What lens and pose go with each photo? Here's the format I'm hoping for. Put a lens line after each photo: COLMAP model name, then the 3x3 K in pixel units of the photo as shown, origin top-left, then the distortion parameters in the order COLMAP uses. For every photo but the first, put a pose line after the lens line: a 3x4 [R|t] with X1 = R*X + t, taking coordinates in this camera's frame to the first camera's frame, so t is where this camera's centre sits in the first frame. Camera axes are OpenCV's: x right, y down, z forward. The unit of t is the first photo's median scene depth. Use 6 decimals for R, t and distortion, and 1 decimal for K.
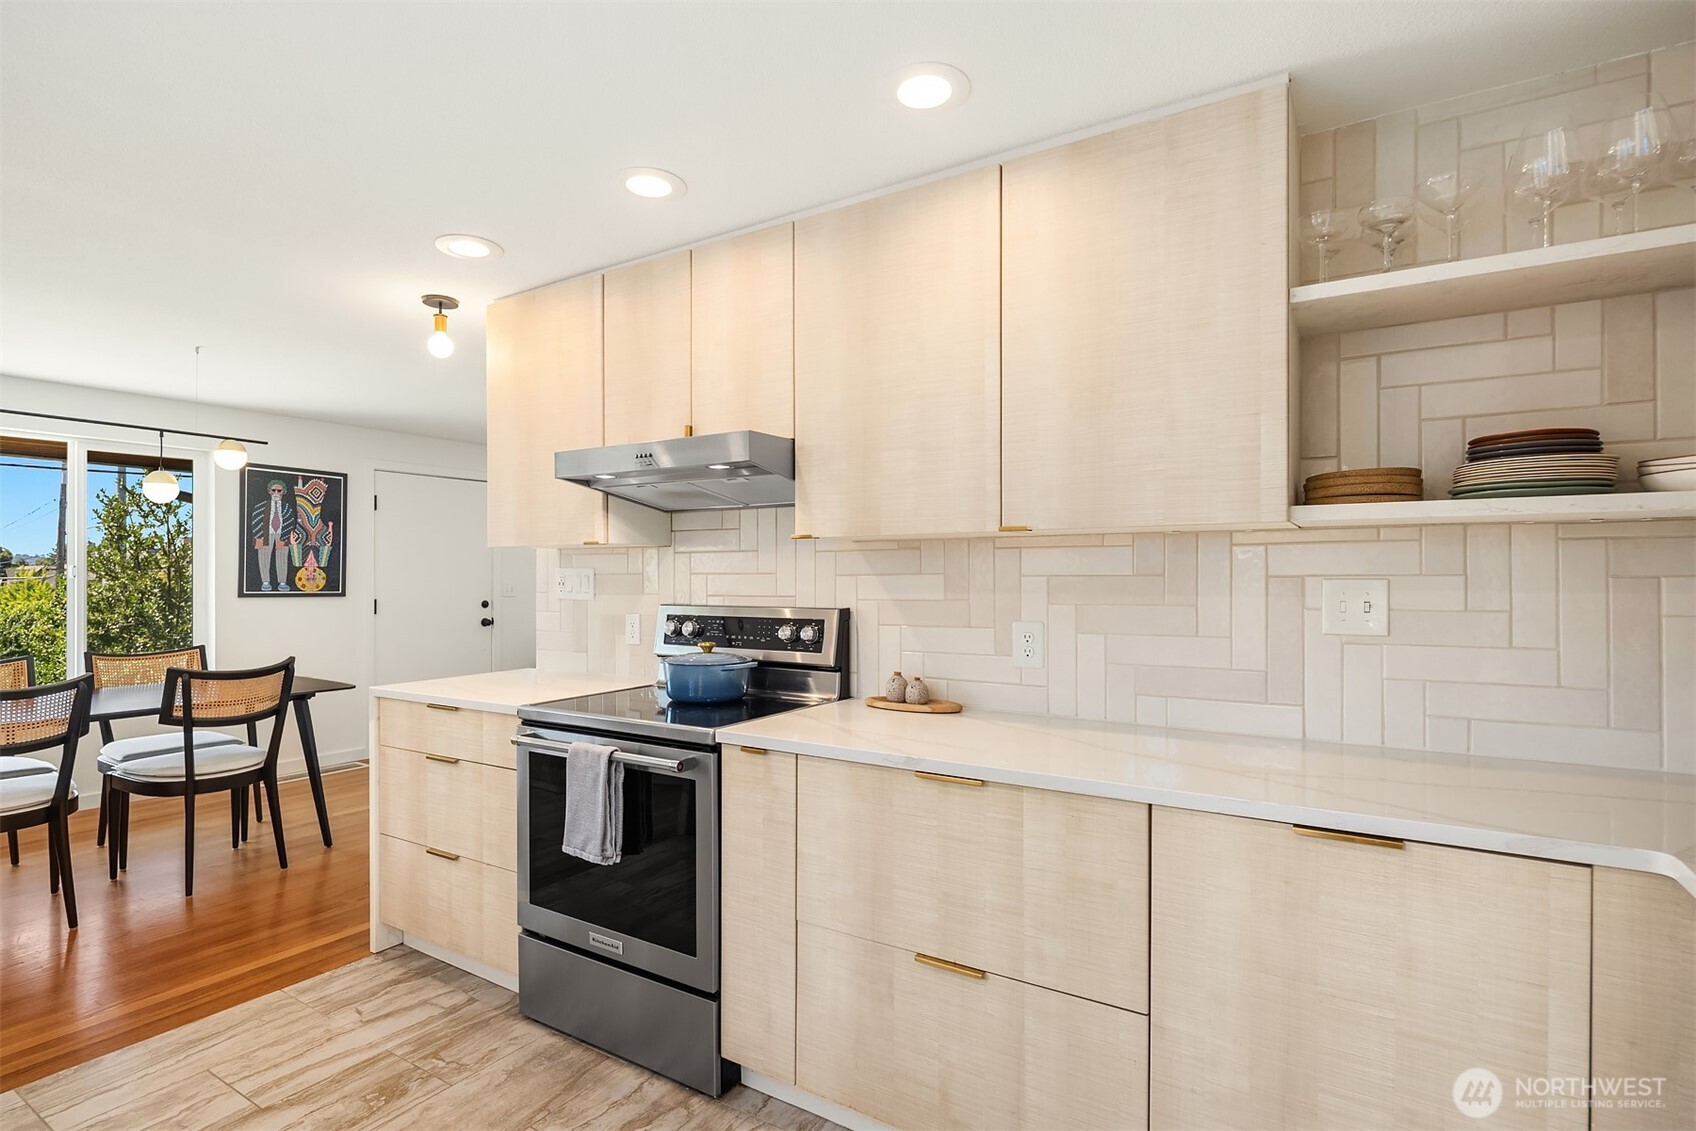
lens RADIAL K [[831.3, 0, 864.5], [0, 831.3, 580.6], [0, 0, 1]] dist [0.005251, -0.004583]
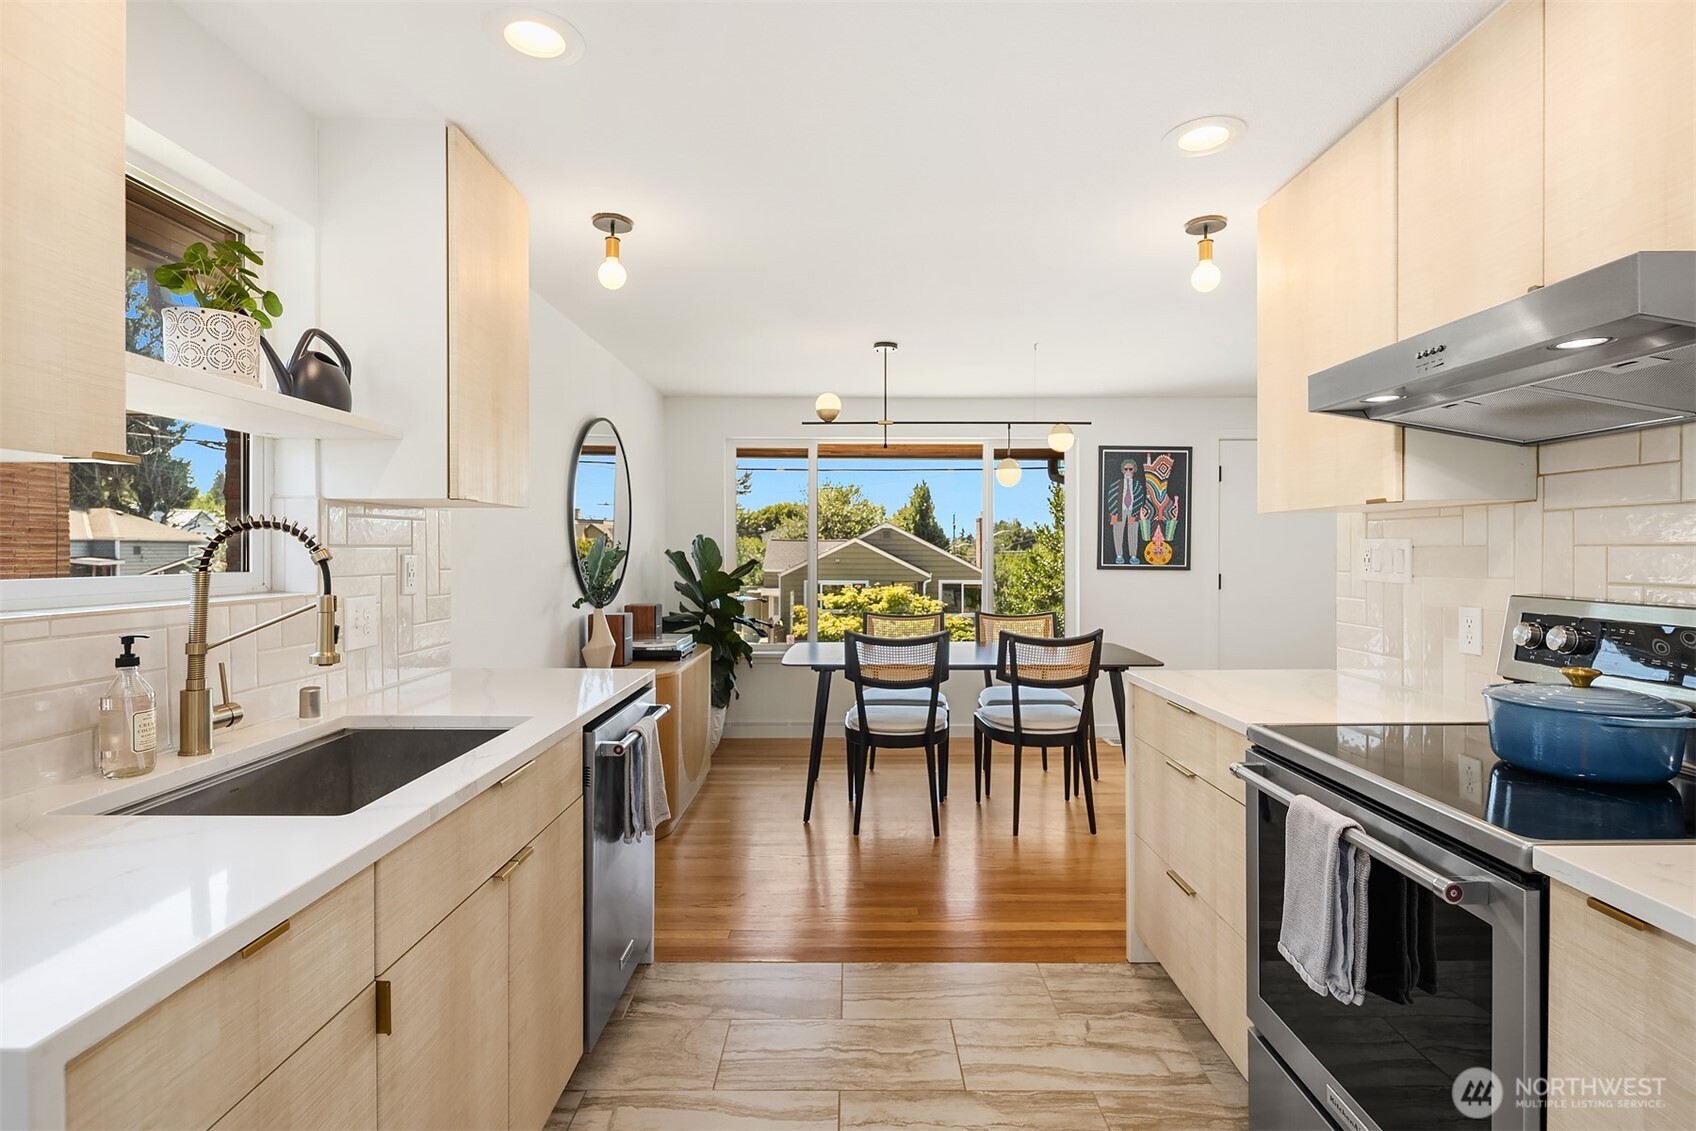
lens RADIAL K [[831.3, 0, 851.8], [0, 831.3, 556.2], [0, 0, 1]] dist [0.005251, -0.004583]
pose [[0.519334, 0.006992, -0.854543, 0.030168], [-0.005592, 0.999973, 0.004783, -0.000848], [0.854553, 0.002295, 0.519359, 0.261340]]
